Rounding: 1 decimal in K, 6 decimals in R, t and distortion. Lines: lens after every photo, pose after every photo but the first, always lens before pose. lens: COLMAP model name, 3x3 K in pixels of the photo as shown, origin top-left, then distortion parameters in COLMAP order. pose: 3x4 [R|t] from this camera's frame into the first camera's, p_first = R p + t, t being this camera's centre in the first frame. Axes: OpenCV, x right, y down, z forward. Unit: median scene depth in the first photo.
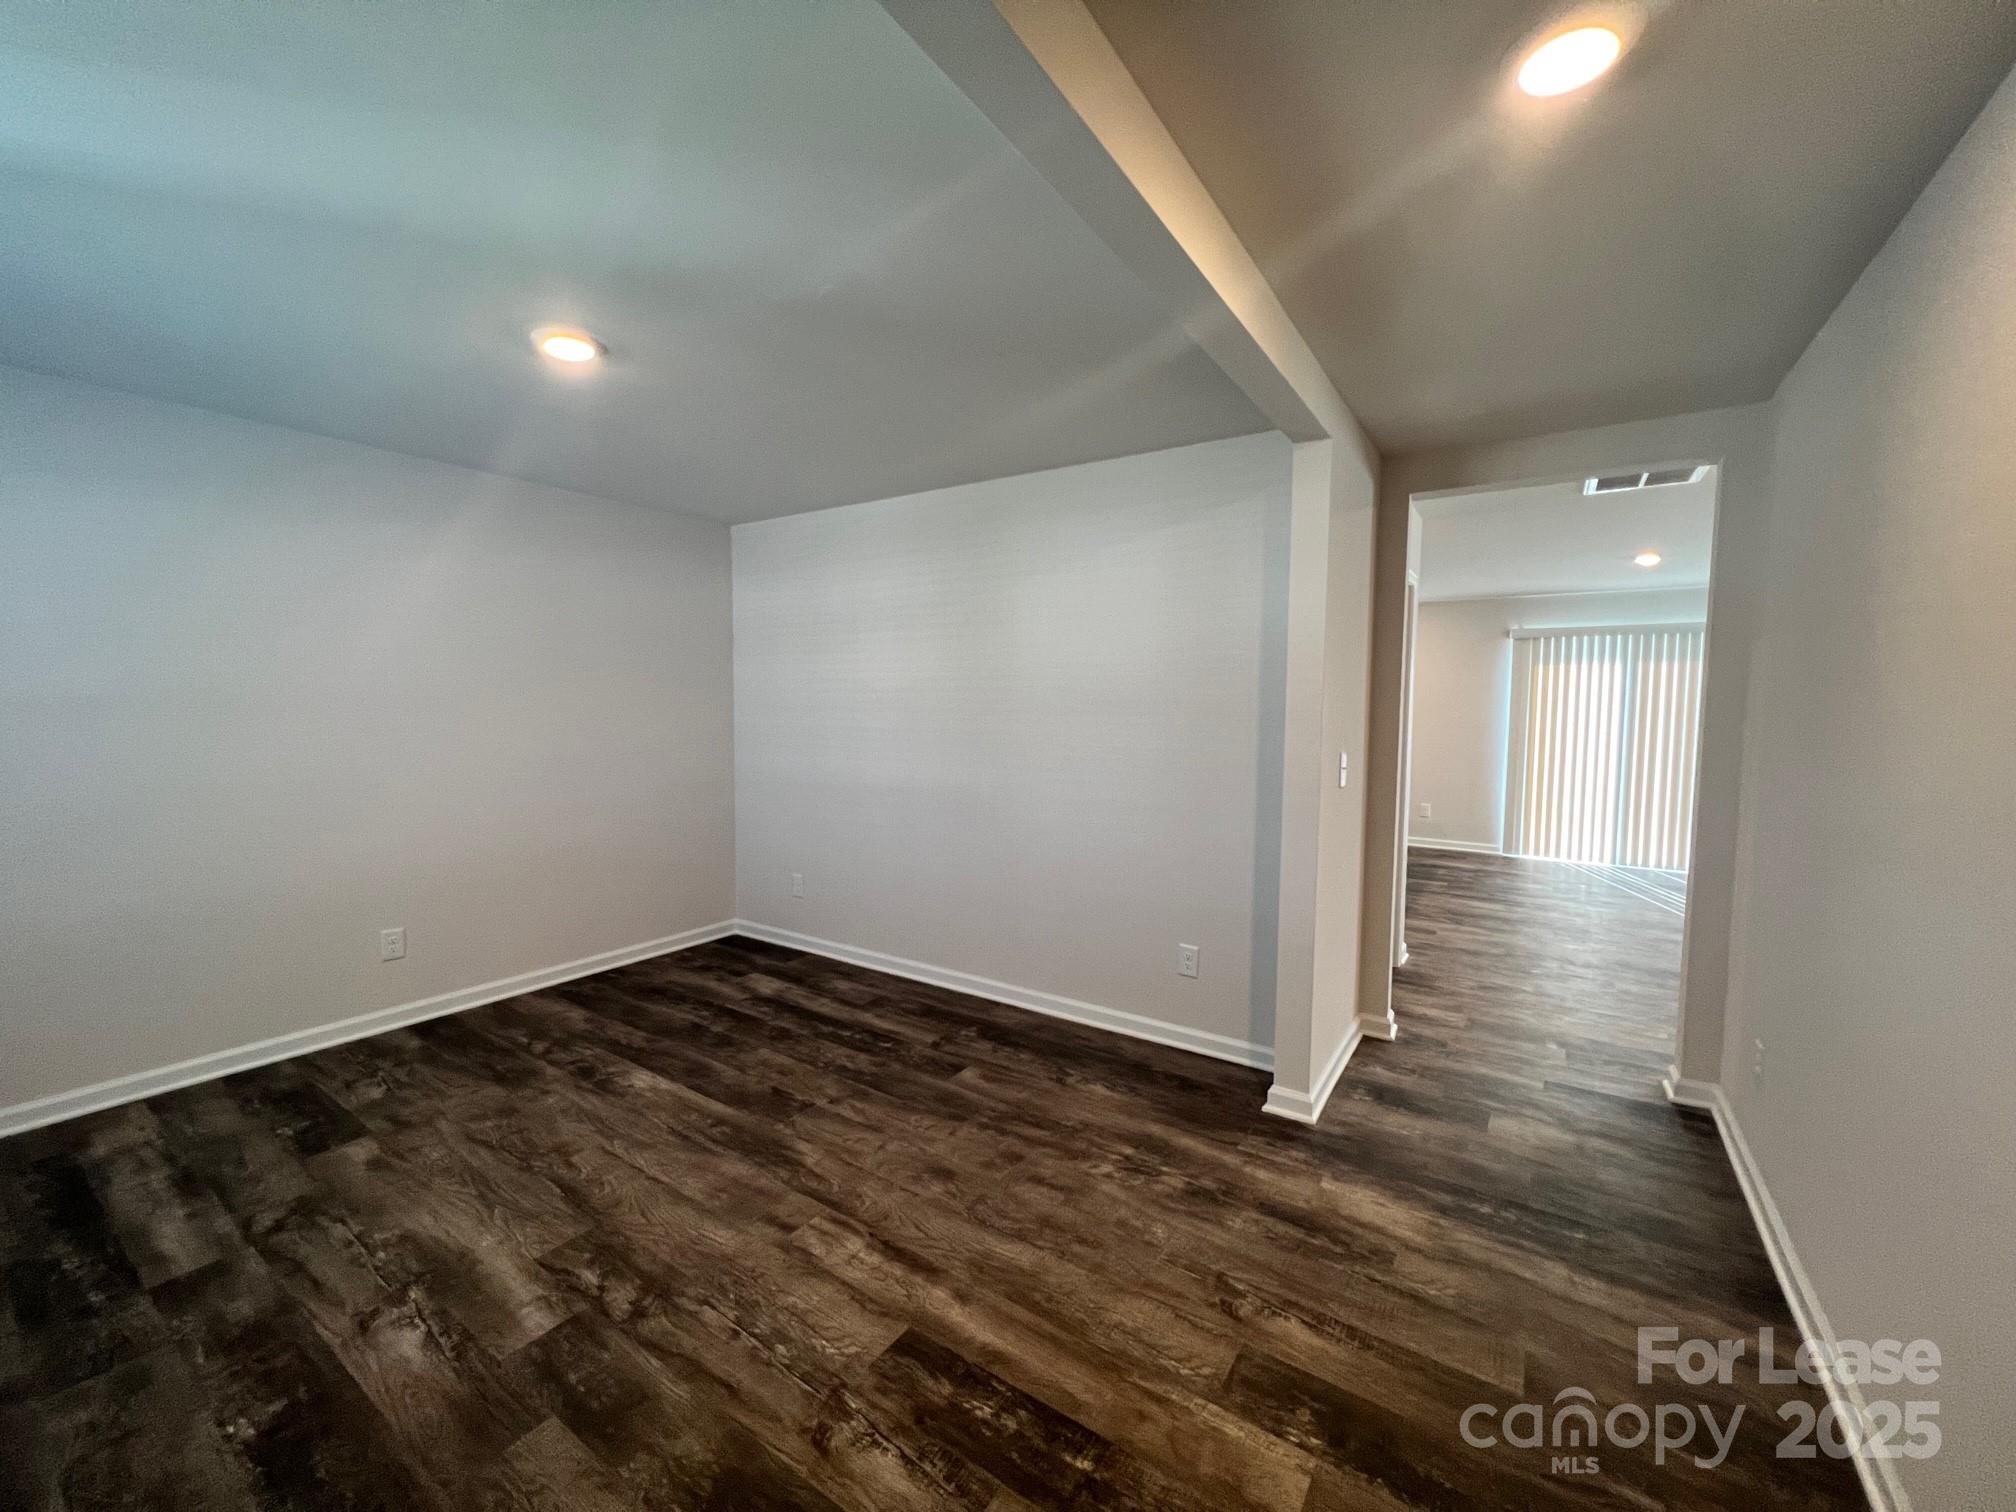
lens RADIAL K [[810.2, 0, 1004.9], [0, 810.2, 747.6], [0, 0, 1]] dist [0.000808, 0.000523]
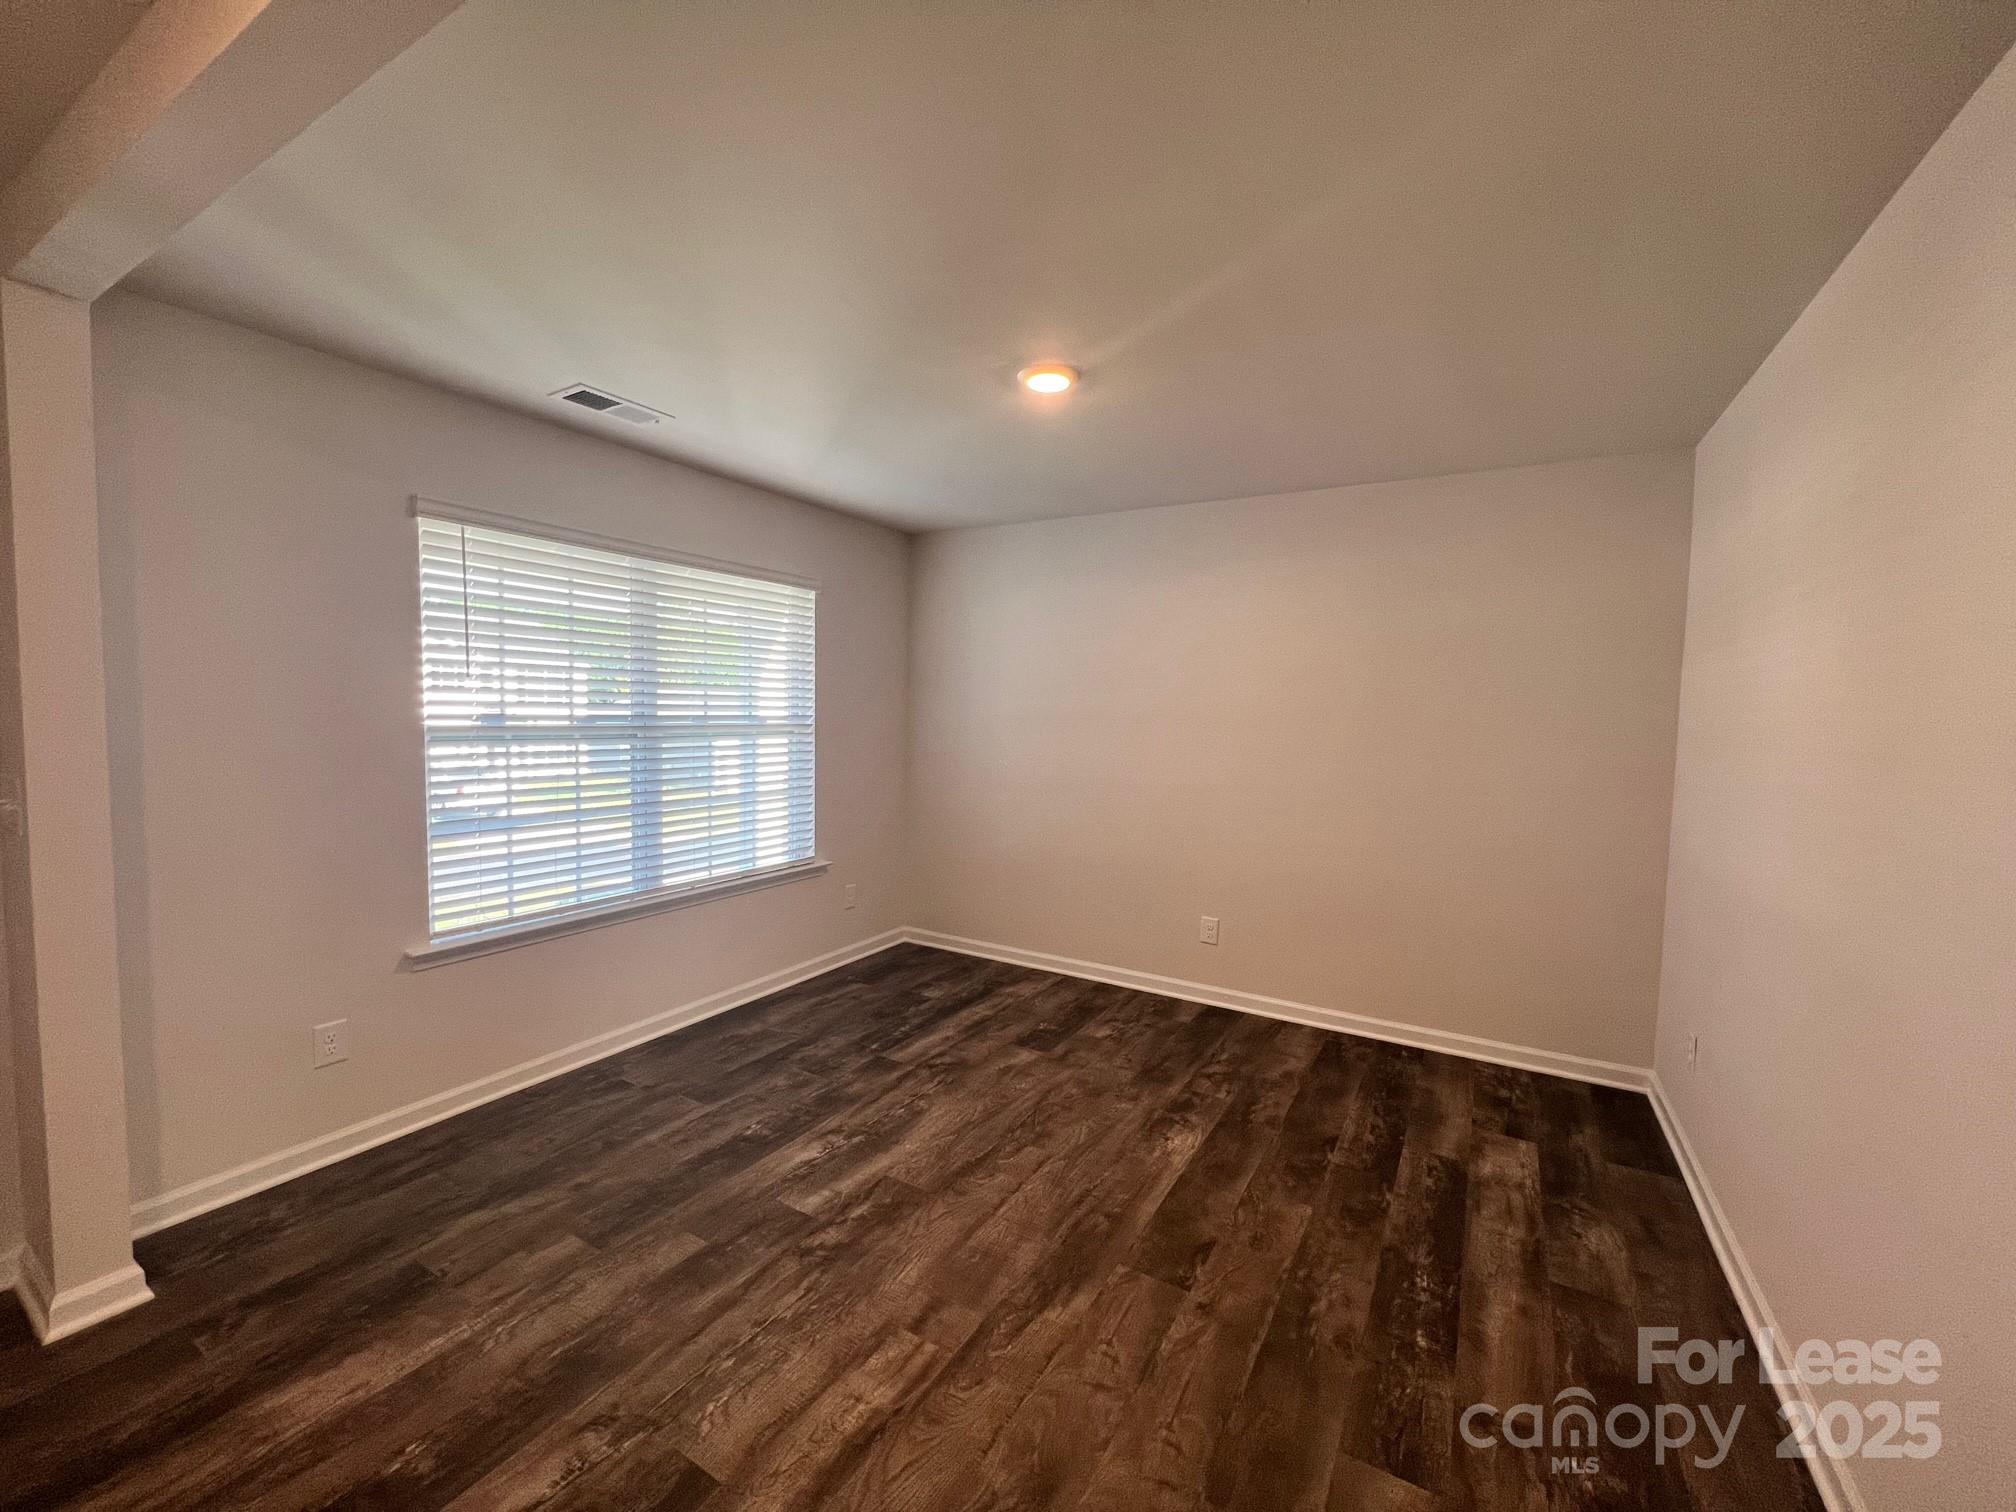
lens RADIAL K [[810.2, 0, 1017.9], [0, 810.2, 763.9], [0, 0, 1]] dist [0.000808, 0.000523]
pose [[0.059359, 0.062005, -0.996309, 0.487402], [-0.071915, 0.995741, 0.057685, -0.053494], [0.995643, 0.068225, 0.063565, 0.873526]]
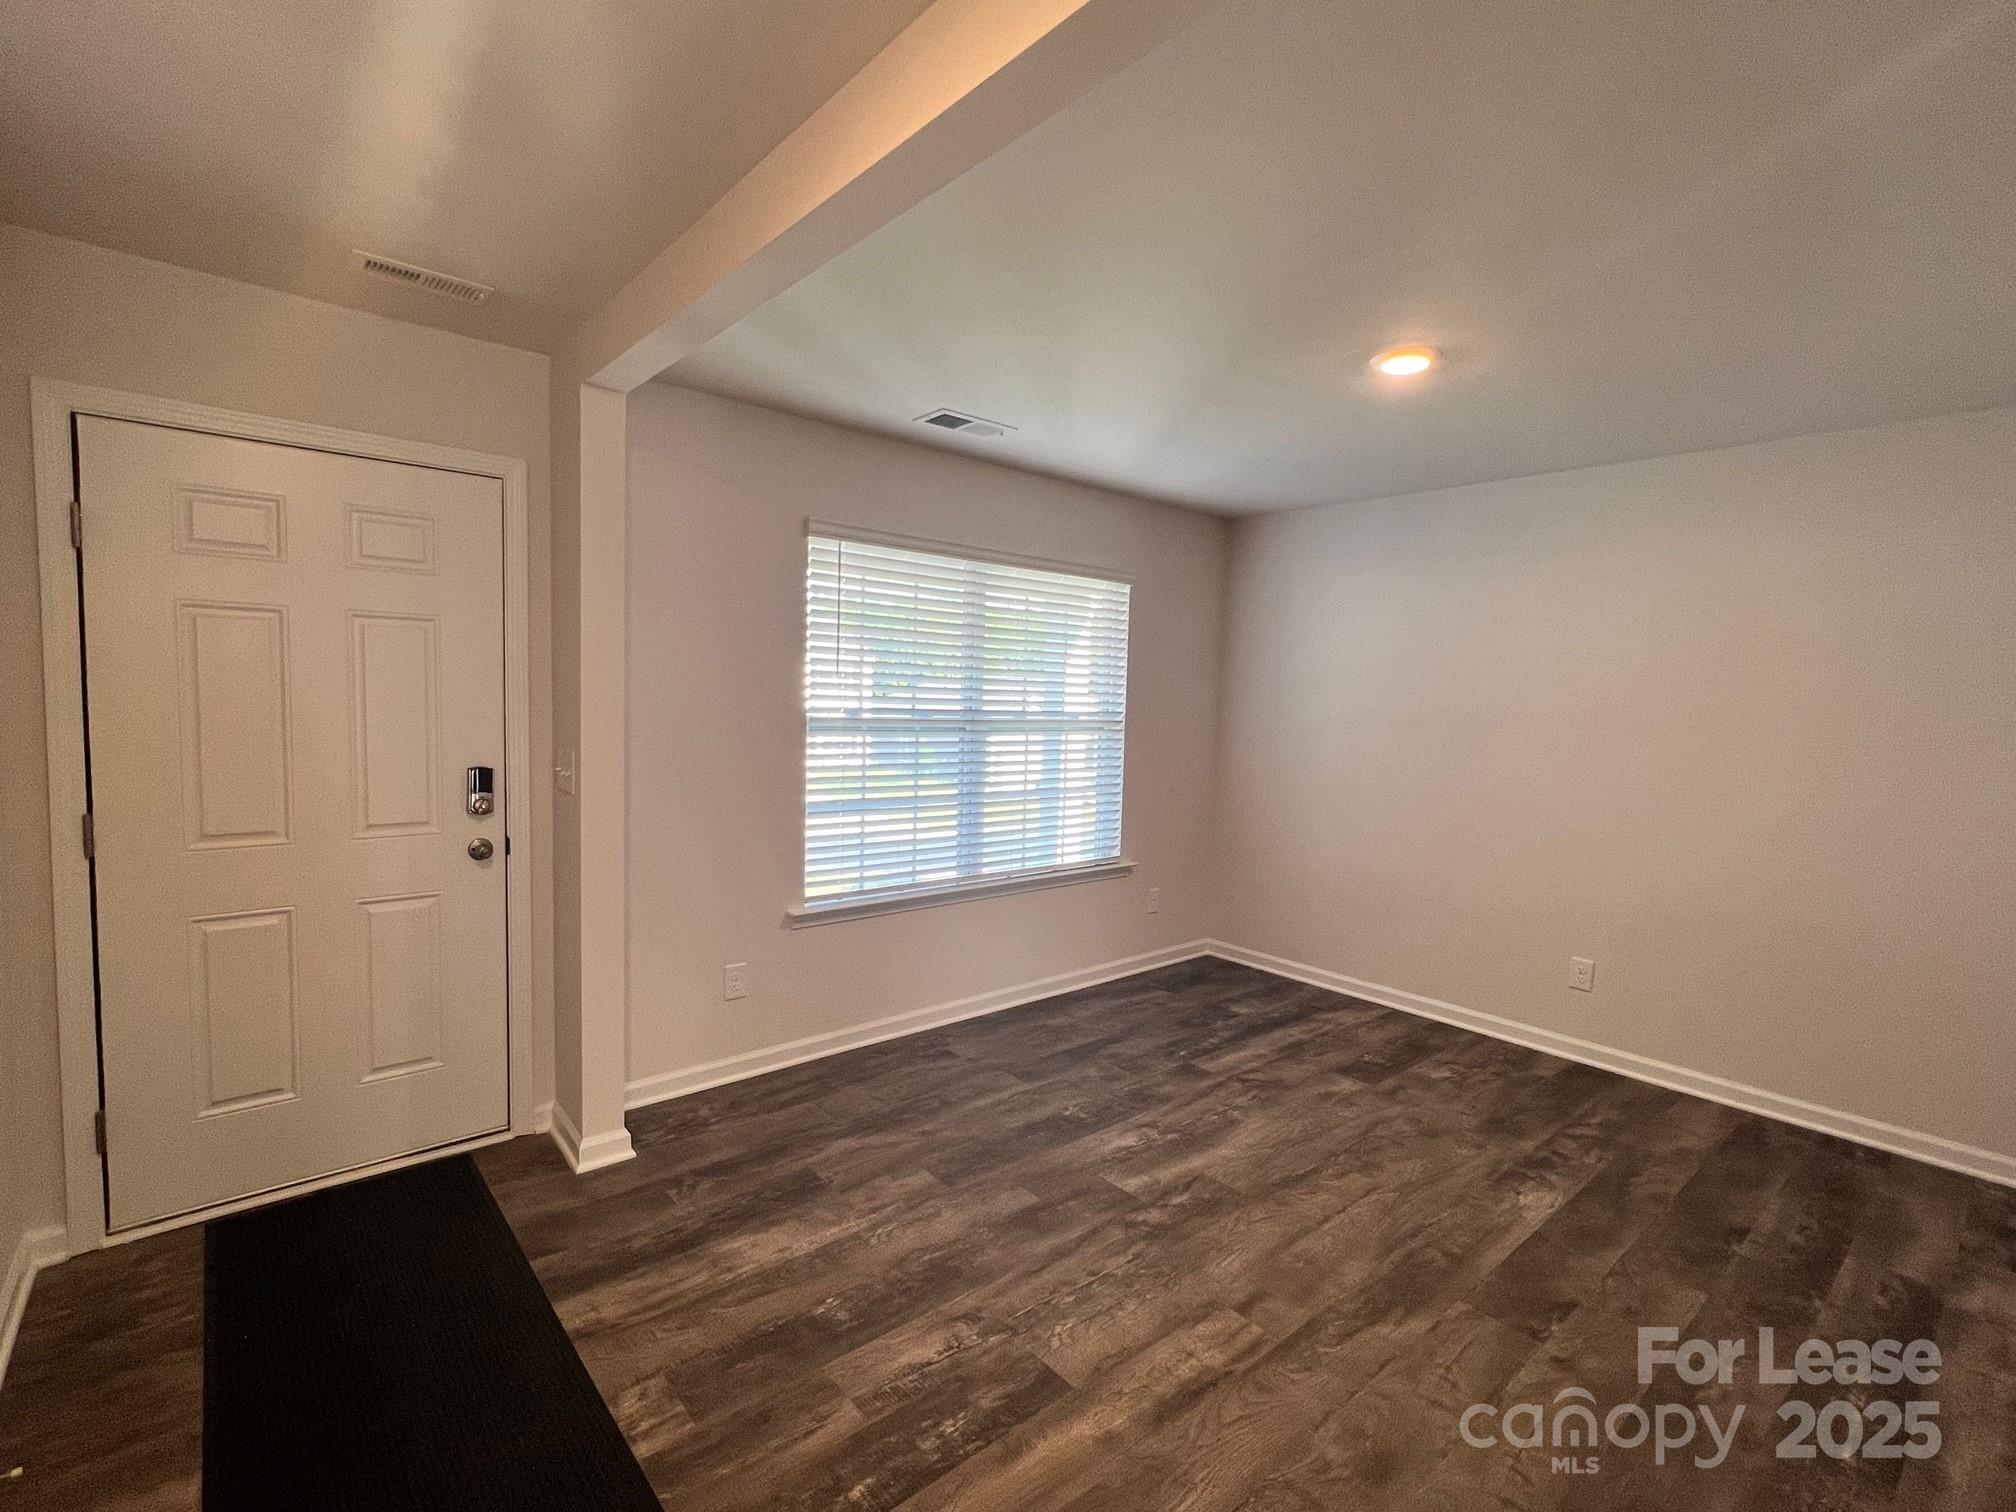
lens RADIAL K [[918.6, 0, 1013.7], [0, 918.6, 760.9], [0, 0, 1]] dist [0.000867, 0.000594]
pose [[-0.265650, 0.053376, -0.962591, 0.639512], [-0.083455, 0.993445, 0.078118, -0.054608], [0.960451, 0.101086, -0.259454, 0.828698]]
